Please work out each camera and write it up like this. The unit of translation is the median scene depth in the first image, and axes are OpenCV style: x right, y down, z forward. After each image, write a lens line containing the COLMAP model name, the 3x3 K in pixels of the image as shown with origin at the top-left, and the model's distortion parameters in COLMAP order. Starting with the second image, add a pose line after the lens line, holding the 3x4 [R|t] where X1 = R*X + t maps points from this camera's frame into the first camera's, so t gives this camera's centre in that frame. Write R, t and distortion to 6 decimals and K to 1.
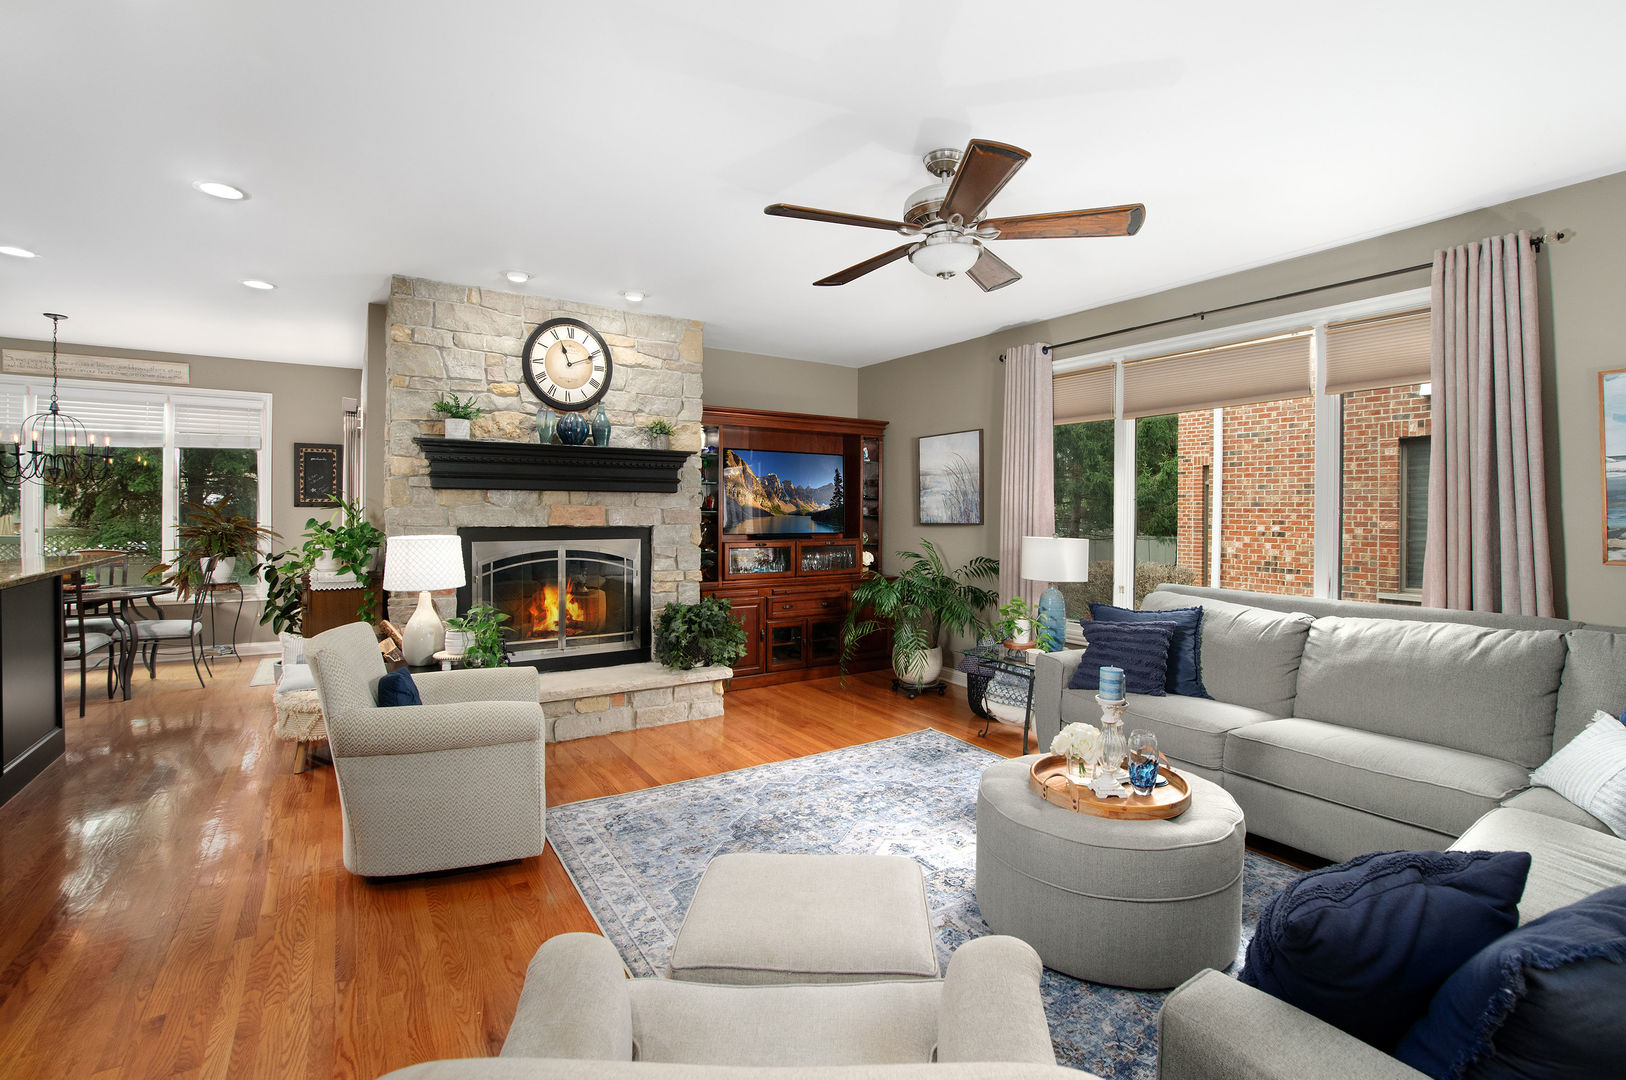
lens RADIAL K [[743.4, 0, 817.1], [0, 743.4, 506.9], [0, 0, 1]] dist [-0.028652, 0.000524]
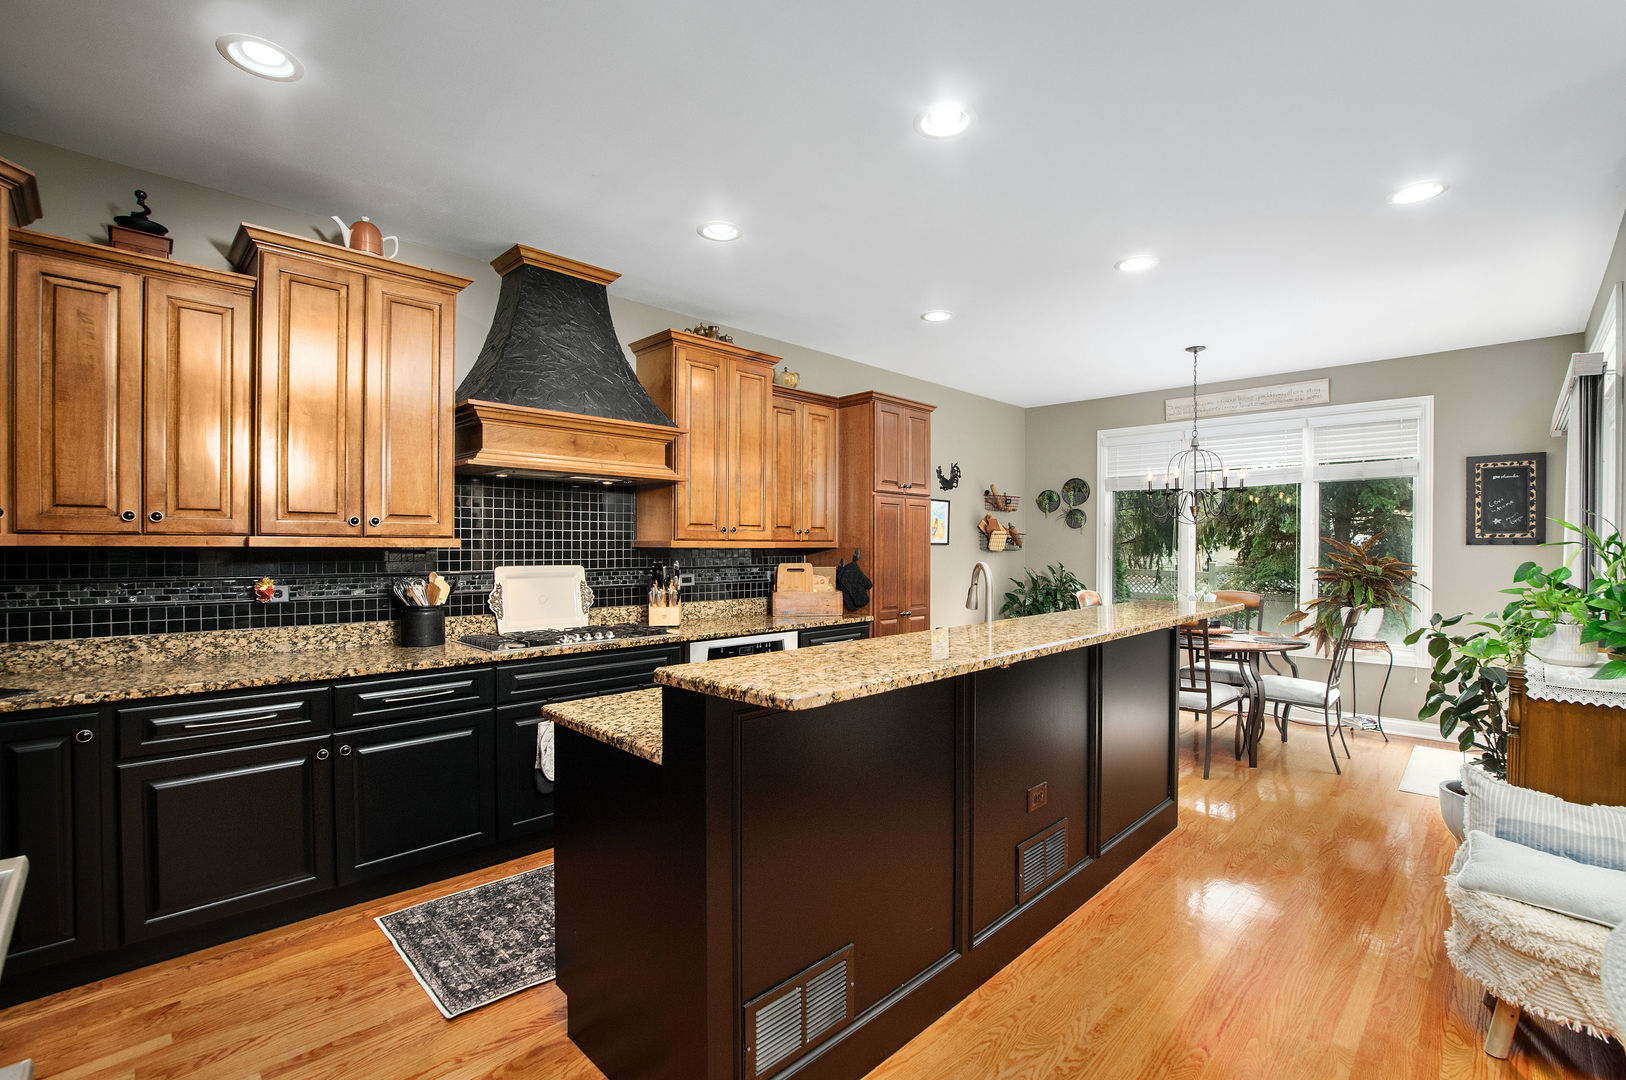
lens RADIAL K [[687.5, 0, 814.9], [0, 687.5, 562.0], [0, 0, 1]] dist [-0.028995, 0.000321]
pose [[0.195910, 0.015438, -0.980500, -0.289077], [0.004631, 0.999850, 0.016668, 0.004379], [0.980611, -0.007806, 0.195809, 0.360395]]
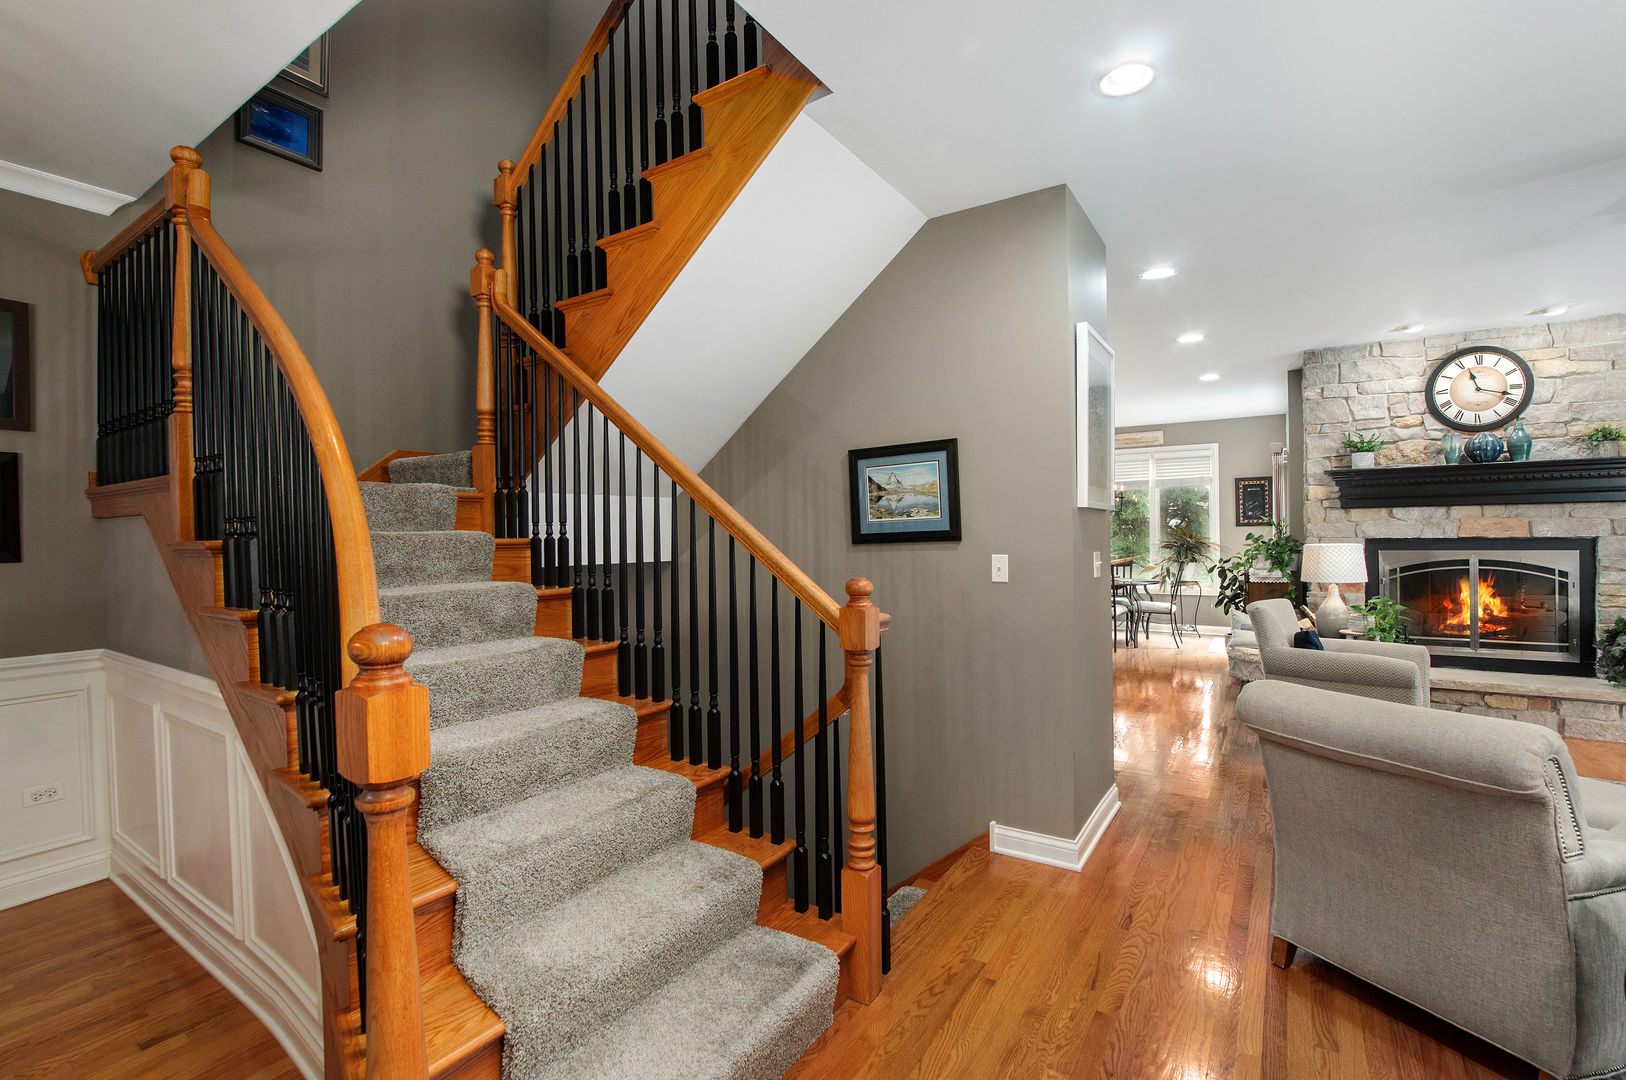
lens RADIAL K [[695.2, 0, 811.9], [0, 695.2, 535.0], [0, 0, 1]] dist [-0.013687, 0.000178]
pose [[0.394035, -0.009716, -0.919044, 0.200259], [0.018525, 0.999825, -0.002628, 0.006900], [0.918909, -0.015990, 0.394146, -0.296796]]
